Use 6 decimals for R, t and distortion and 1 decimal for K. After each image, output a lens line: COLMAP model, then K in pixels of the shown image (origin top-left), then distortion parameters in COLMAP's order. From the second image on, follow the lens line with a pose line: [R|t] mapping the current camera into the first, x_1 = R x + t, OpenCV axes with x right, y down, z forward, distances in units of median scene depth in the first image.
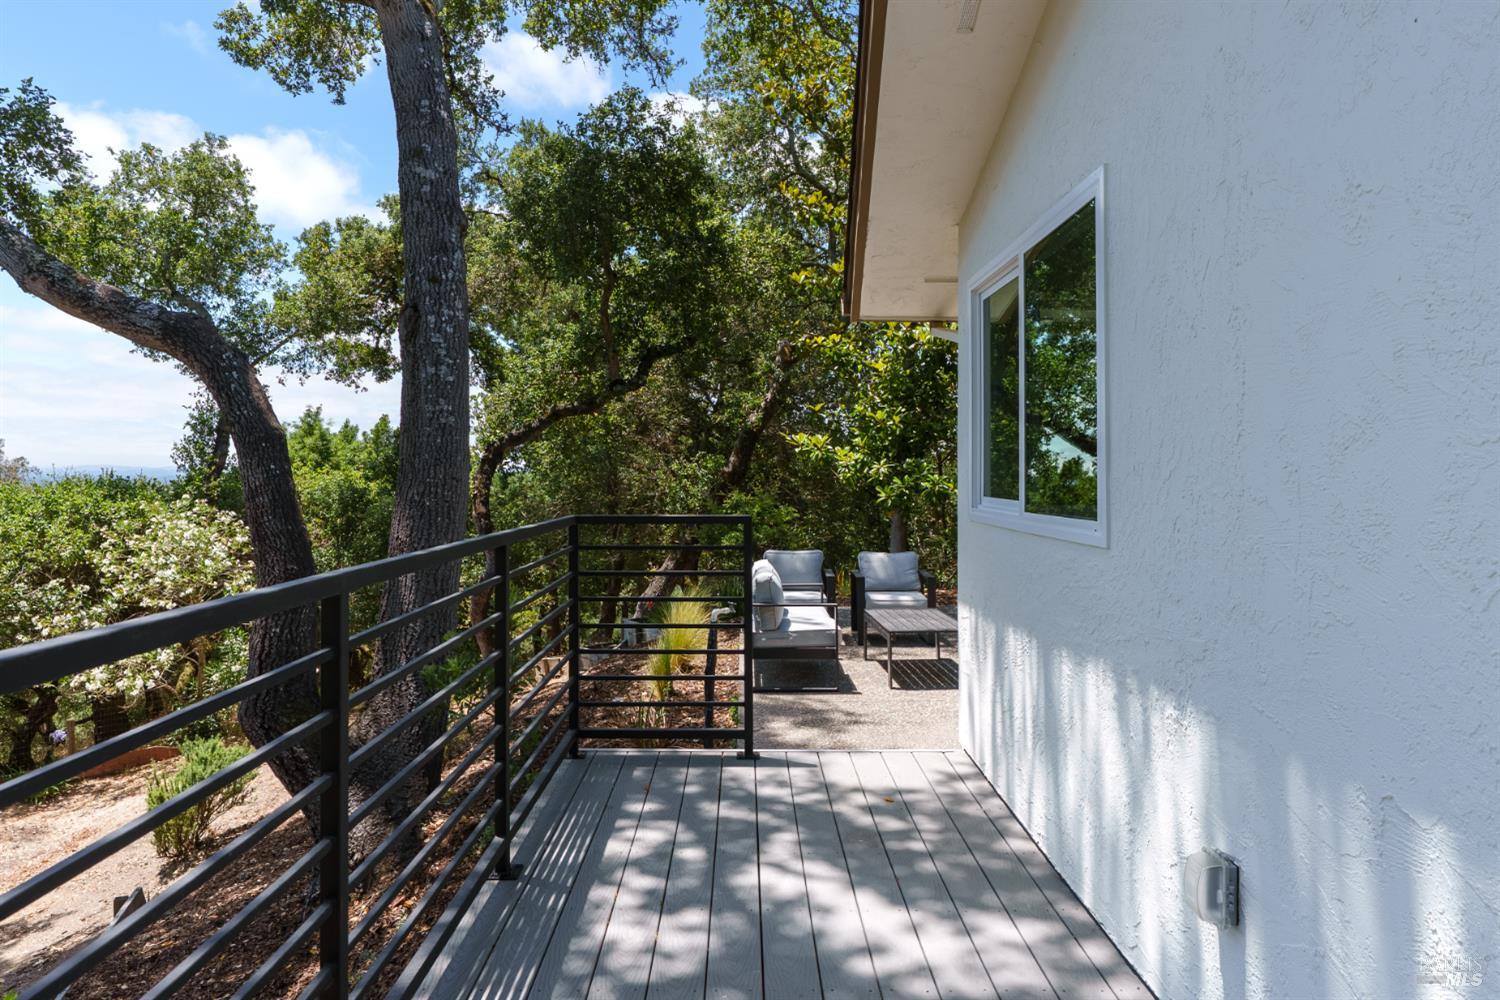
lens RADIAL K [[905.6, 0, 756.0], [0, 905.6, 466.3], [0, 0, 1]] dist [-0.003069, -0.000699]
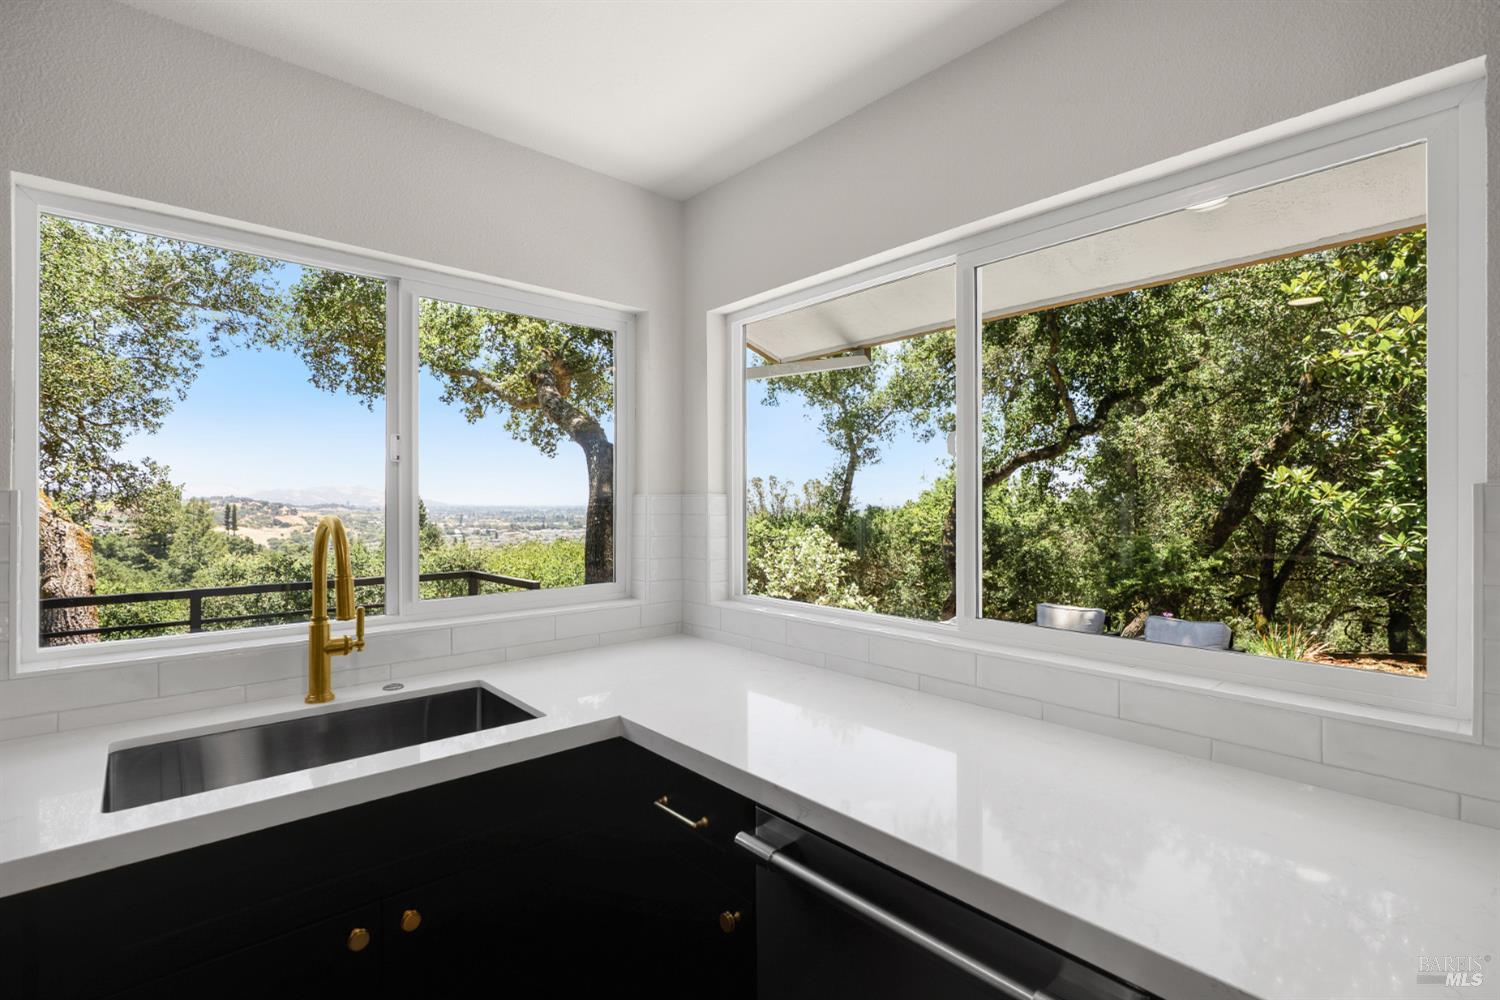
lens RADIAL K [[678.5, 0, 750.0], [0, 678.5, 500.0], [0, 0, 1]] dist [-0.001438, 0.000207]
pose [[0.655611, -0.012915, -0.754988, 0.193179], [0.014304, 0.999887, -0.004683, -0.008447], [0.754963, -0.007729, 0.655722, 0.176144]]
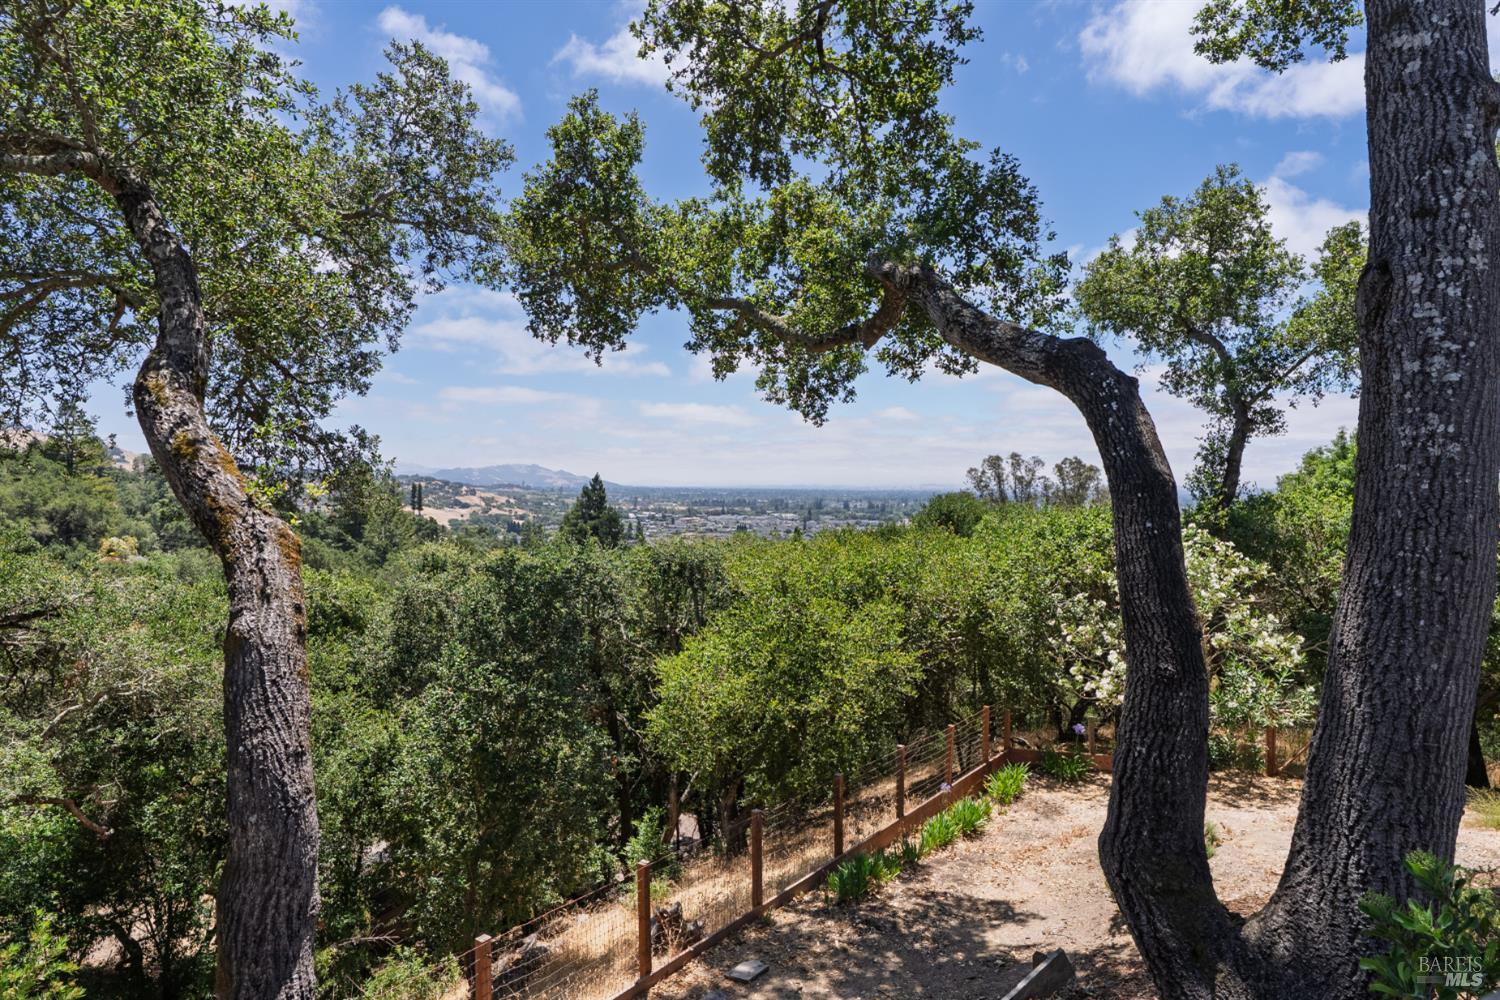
lens RADIAL K [[803.8, 0, 755.6], [0, 803.8, 502.6], [0, 0, 1]] dist [0.002354, 0.000536]
pose [[0.445090, 0.014015, -0.895376, -0.033268], [0.003828, 0.999839, 0.017553, -0.012151], [0.895478, -0.011240, 0.444964, 0.163078]]
